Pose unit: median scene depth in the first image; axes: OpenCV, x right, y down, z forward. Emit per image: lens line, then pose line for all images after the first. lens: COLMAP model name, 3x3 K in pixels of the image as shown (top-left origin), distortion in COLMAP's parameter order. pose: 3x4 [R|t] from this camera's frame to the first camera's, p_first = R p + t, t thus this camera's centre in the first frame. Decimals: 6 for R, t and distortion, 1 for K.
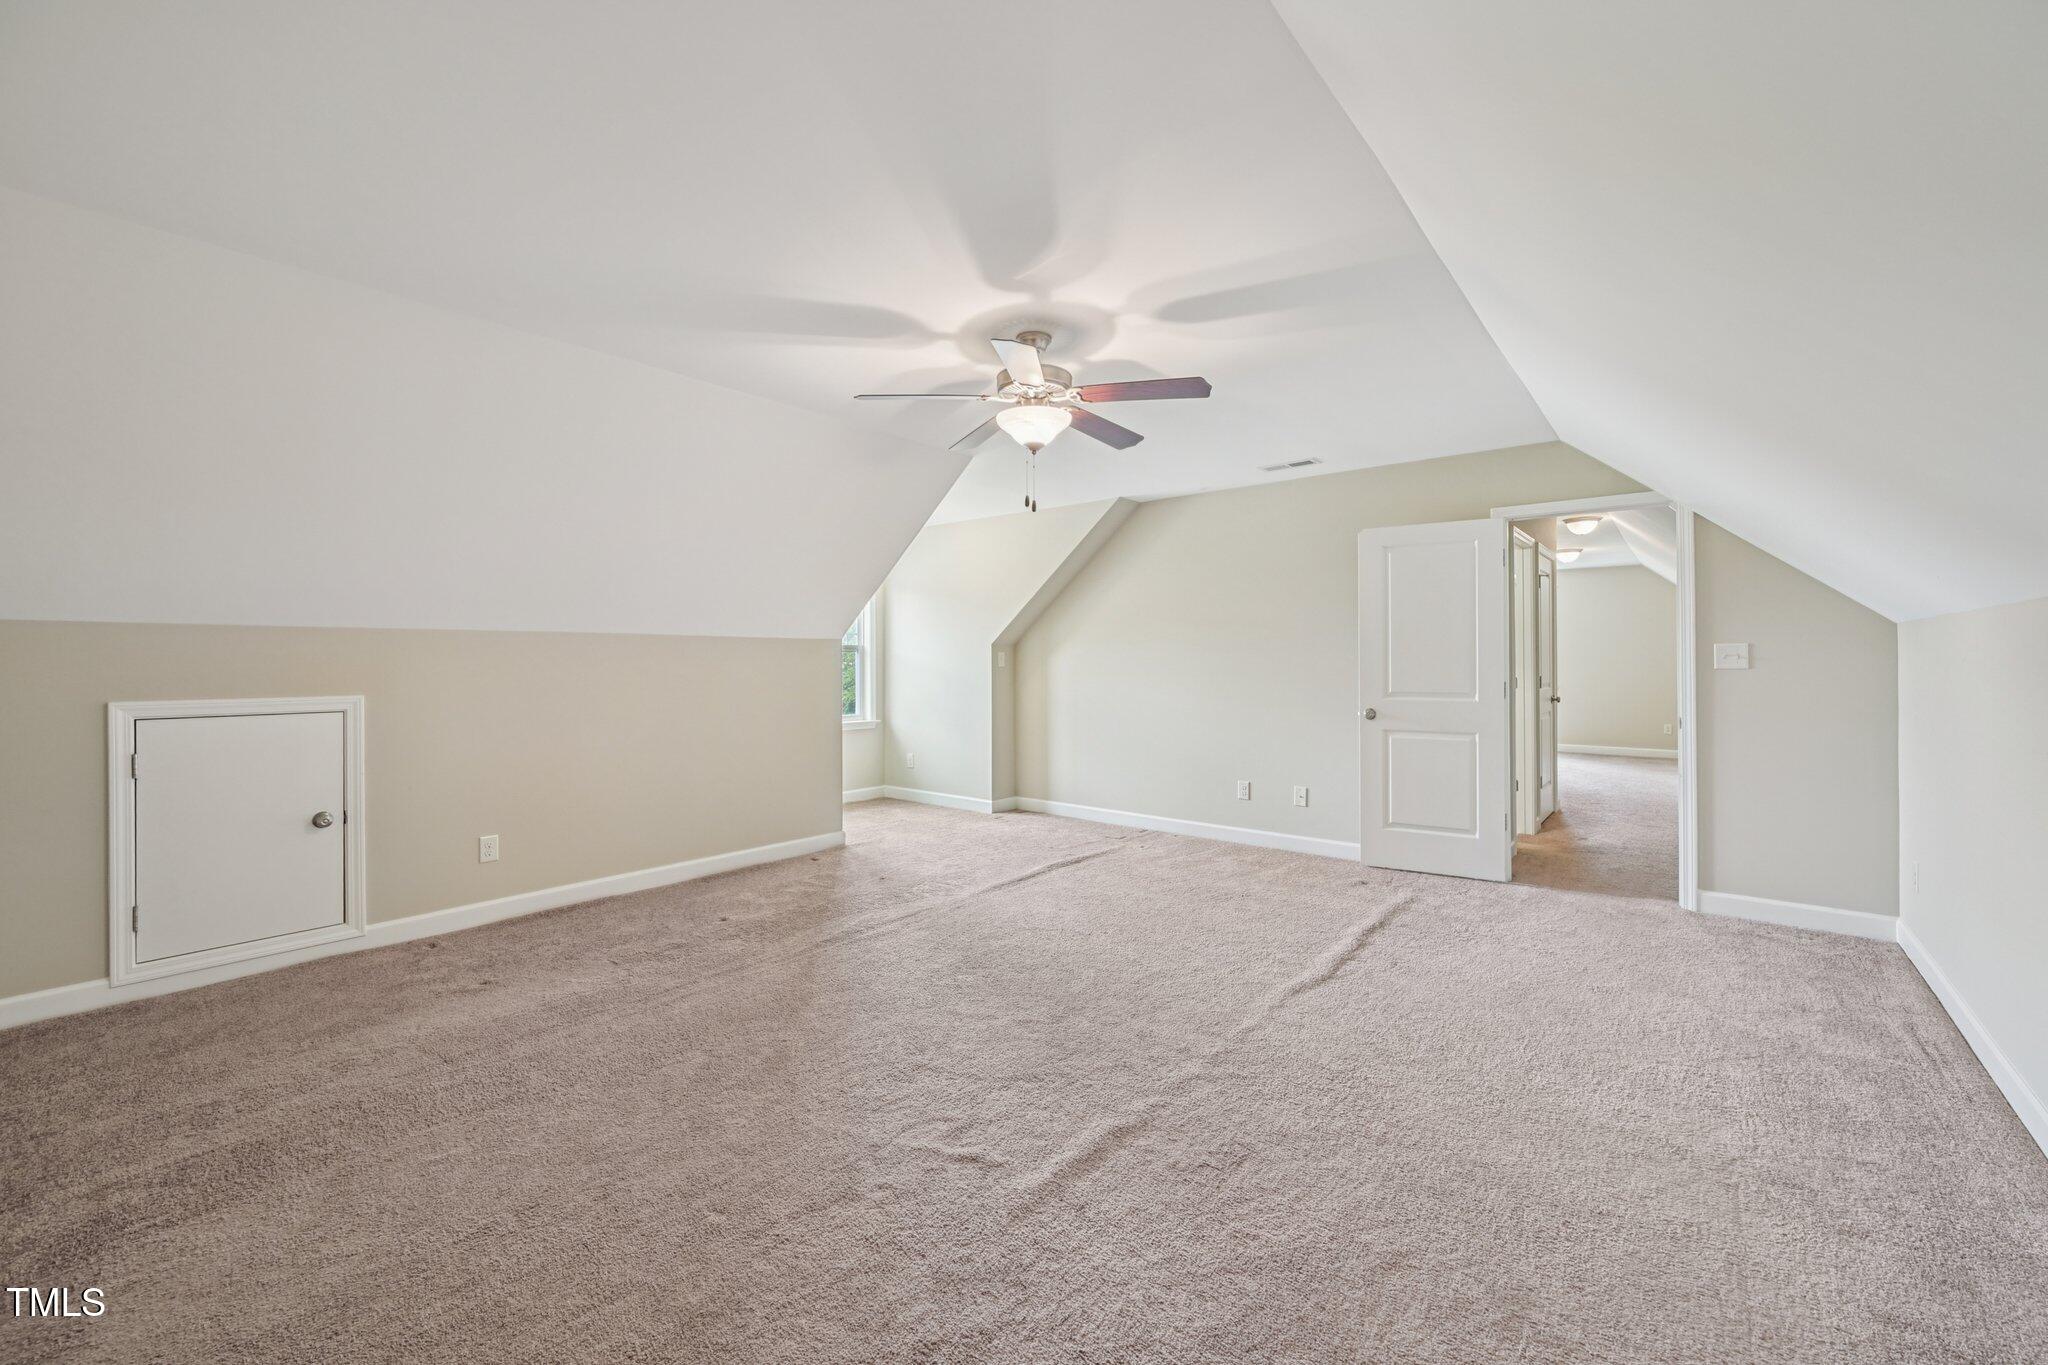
lens RADIAL K [[805.1, 0, 1018.3], [0, 805.1, 667.3], [0, 0, 1]] dist [0.000621, -0.000015]
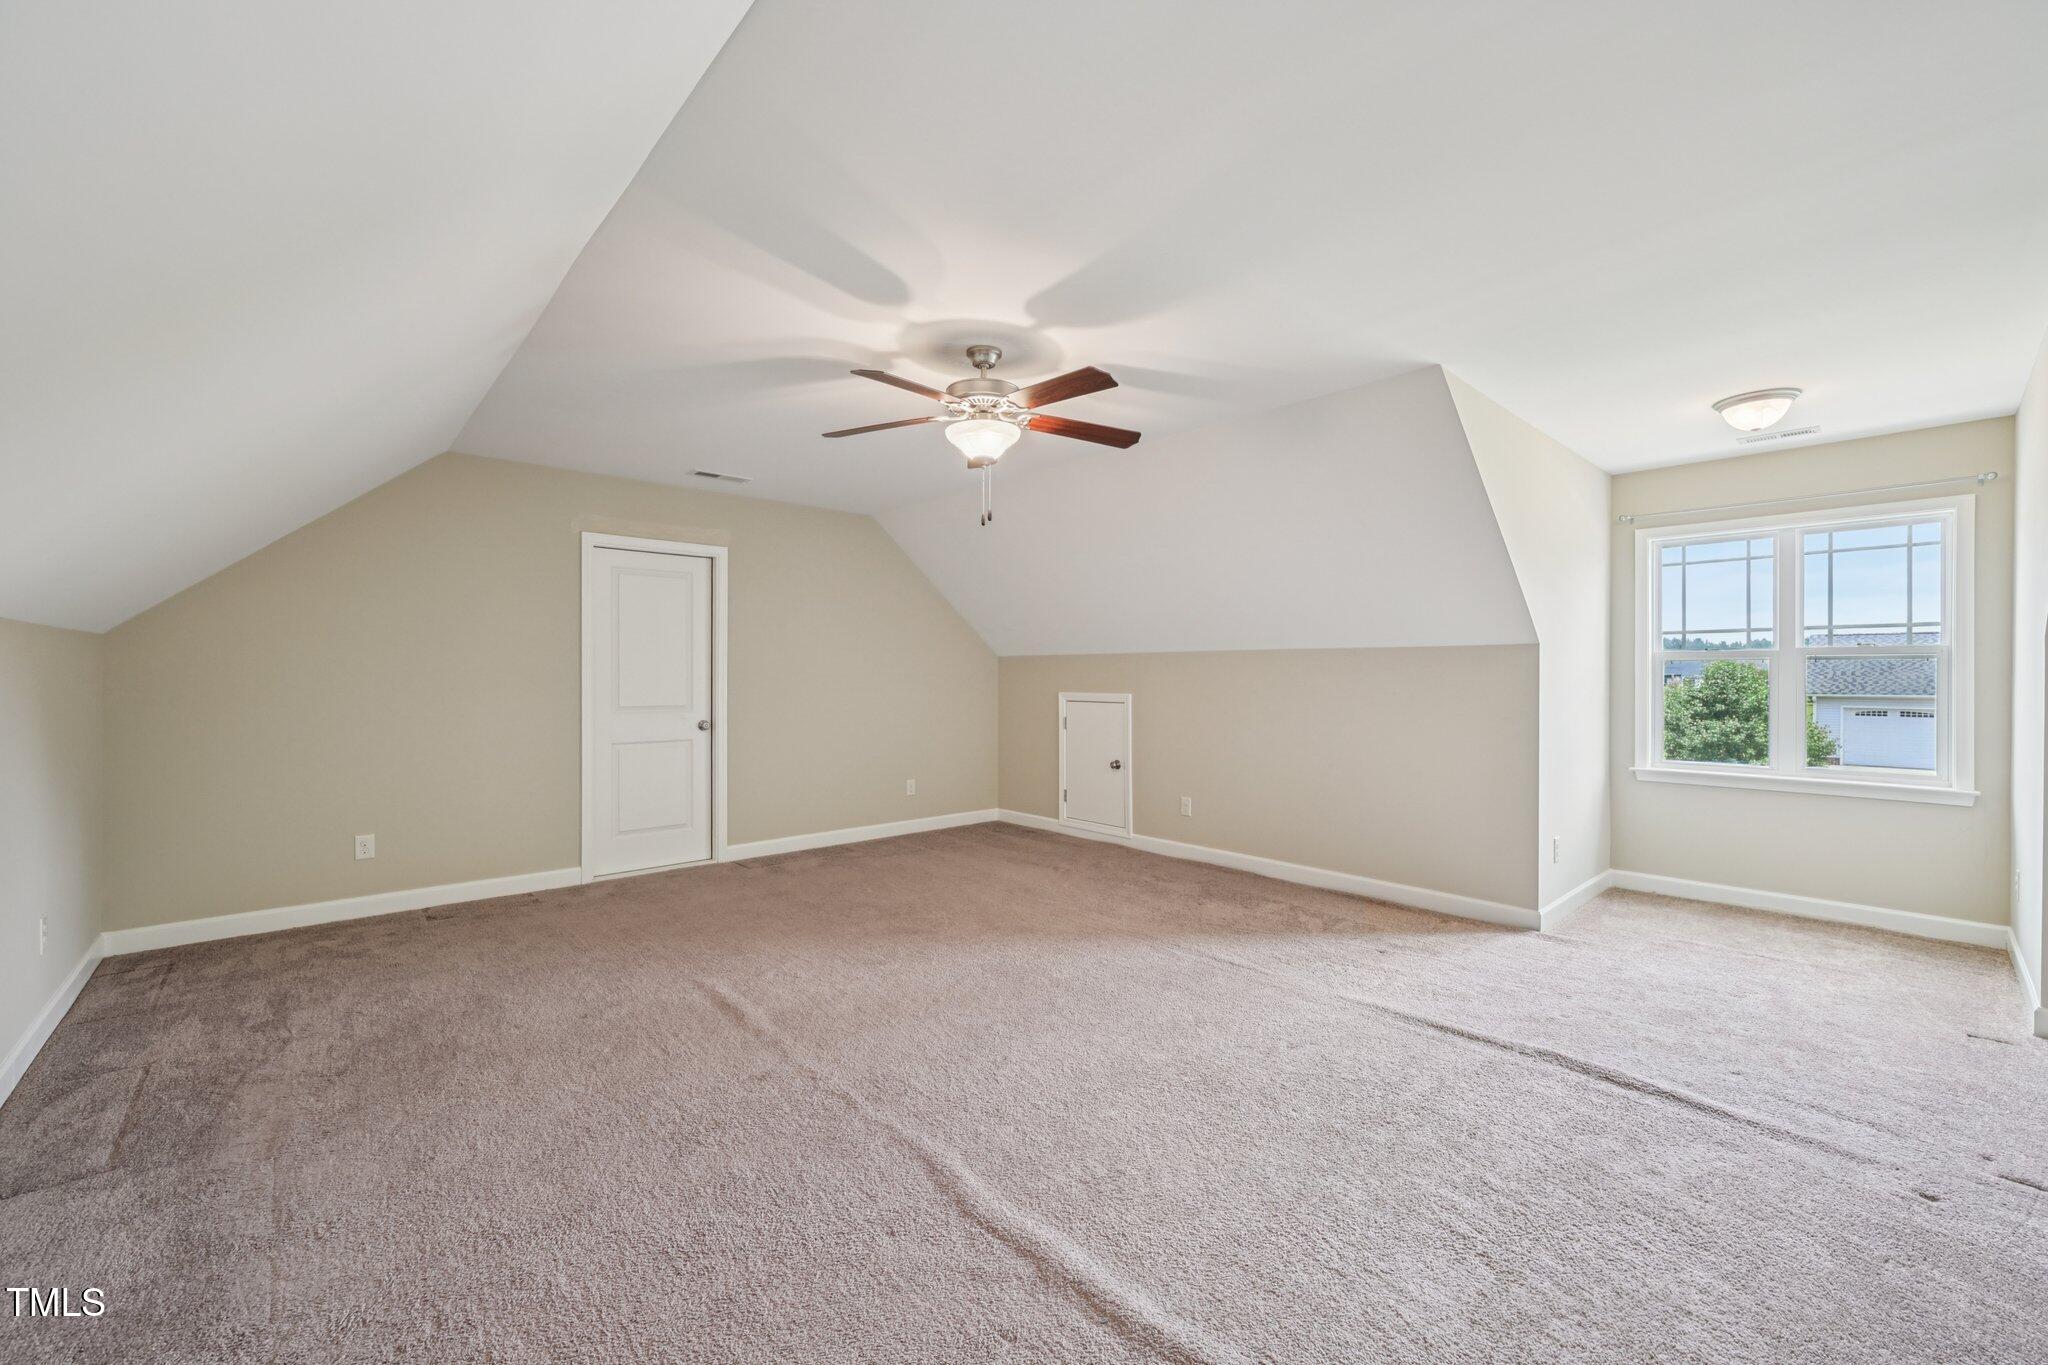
lens RADIAL K [[817.0, 0, 1024.0], [0, 817.0, 682.5], [0, 0, 1]] dist [0.000086, -0.000014]
pose [[-0.134224, 0.012495, -0.990872, 0.975085], [-0.004412, 0.999903, 0.013207, -0.010268], [0.990941, 0.006144, -0.134156, 1.129812]]
